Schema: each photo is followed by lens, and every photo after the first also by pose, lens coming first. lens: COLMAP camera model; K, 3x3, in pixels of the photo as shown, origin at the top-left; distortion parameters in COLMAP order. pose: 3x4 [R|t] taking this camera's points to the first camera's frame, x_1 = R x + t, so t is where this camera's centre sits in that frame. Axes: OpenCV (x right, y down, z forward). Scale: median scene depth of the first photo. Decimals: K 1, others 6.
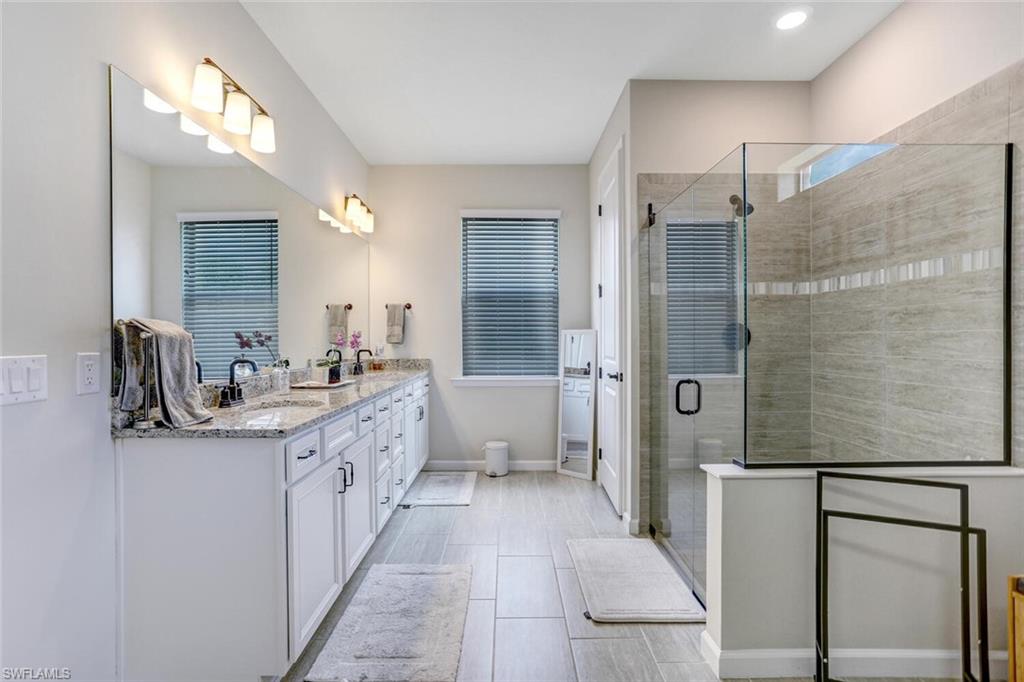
lens RADIAL K [[493.7, 0, 510.9], [0, 493.7, 339.1], [0, 0, 1]] dist [-0.028119, 0.011773]
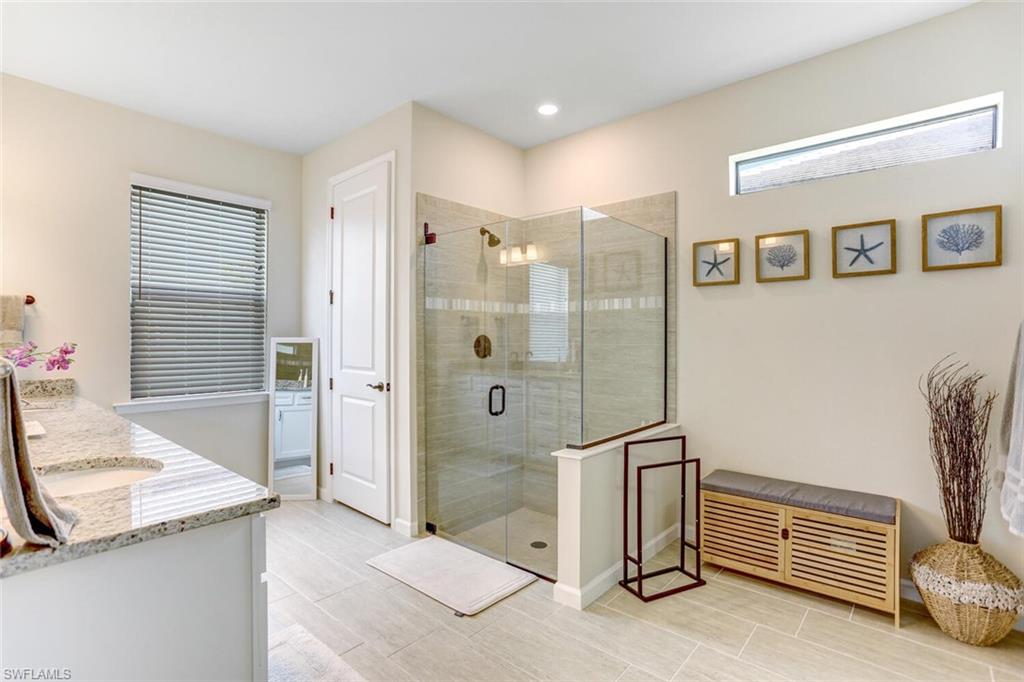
lens RADIAL K [[493.7, 0, 514.7], [0, 493.7, 340.6], [0, 0, 1]] dist [-0.028119, 0.011773]
pose [[0.665273, -0.000031, 0.746600, -0.391870], [-0.000447, 1.000000, 0.000440, -0.020639], [-0.746600, -0.000626, 0.665273, 0.144718]]
